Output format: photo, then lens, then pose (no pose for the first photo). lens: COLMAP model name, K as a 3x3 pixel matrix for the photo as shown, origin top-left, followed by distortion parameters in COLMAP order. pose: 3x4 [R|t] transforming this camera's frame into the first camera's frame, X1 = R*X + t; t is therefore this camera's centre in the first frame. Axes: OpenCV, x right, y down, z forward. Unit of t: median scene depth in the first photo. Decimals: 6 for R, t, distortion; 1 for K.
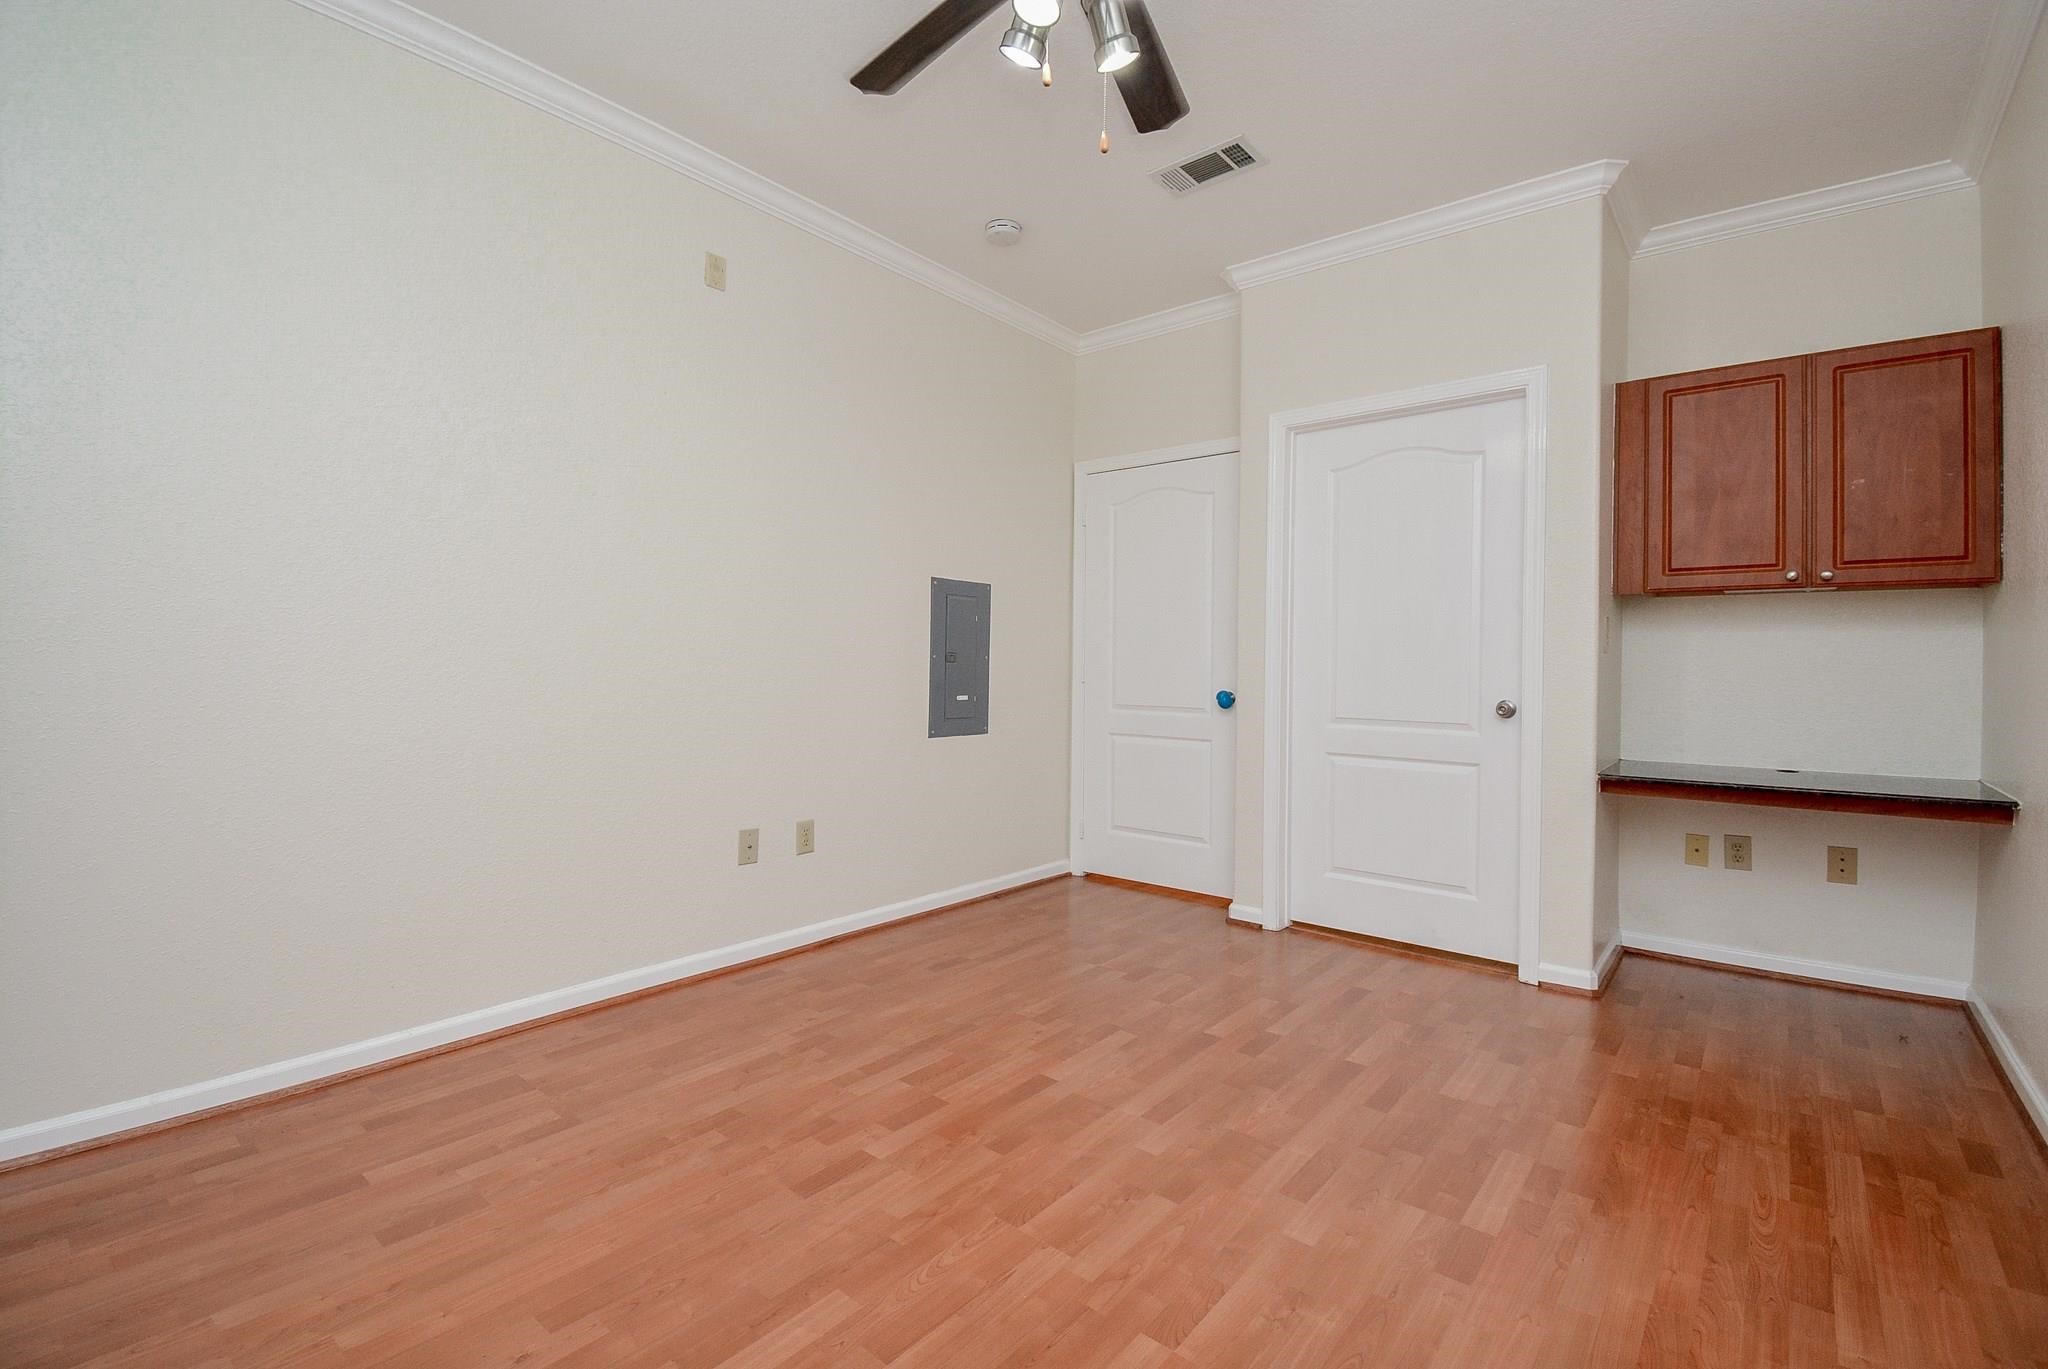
lens RADIAL K [[911.7, 0, 1025.4], [0, 911.7, 678.3], [0, 0, 1]] dist [-0.009372, -0.007983]
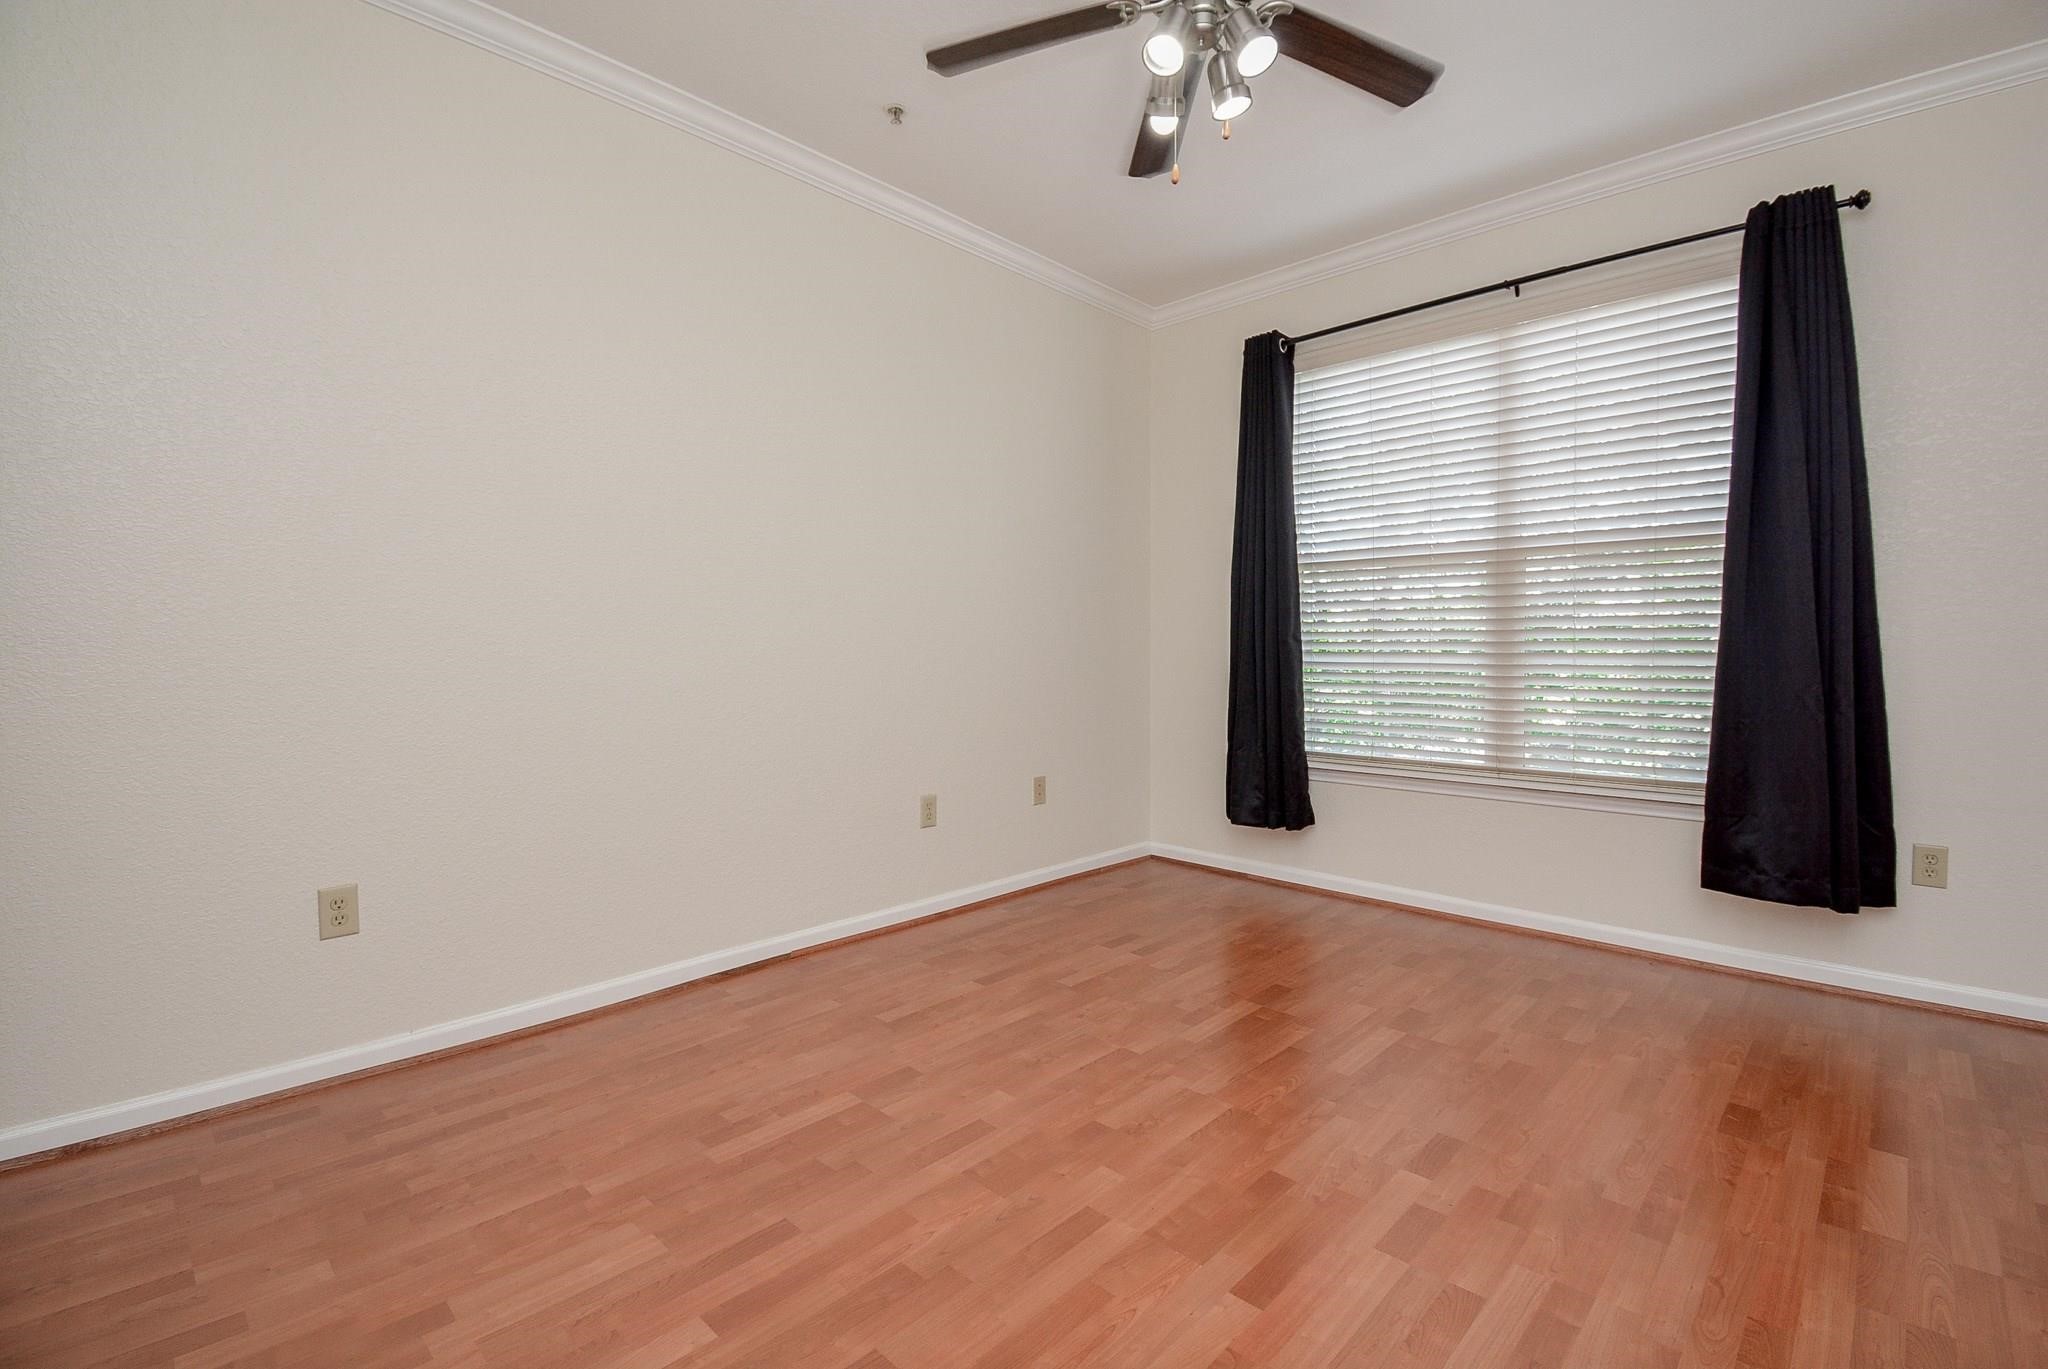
lens RADIAL K [[911.7, 0, 1026.2], [0, 911.7, 670.6], [0, 0, 1]] dist [-0.009372, -0.007983]
pose [[-0.997004, -0.013128, 0.076228, 0.168848], [-0.010878, 0.999495, 0.029846, -0.008013], [-0.076582, 0.028928, -0.996644, 2.041174]]
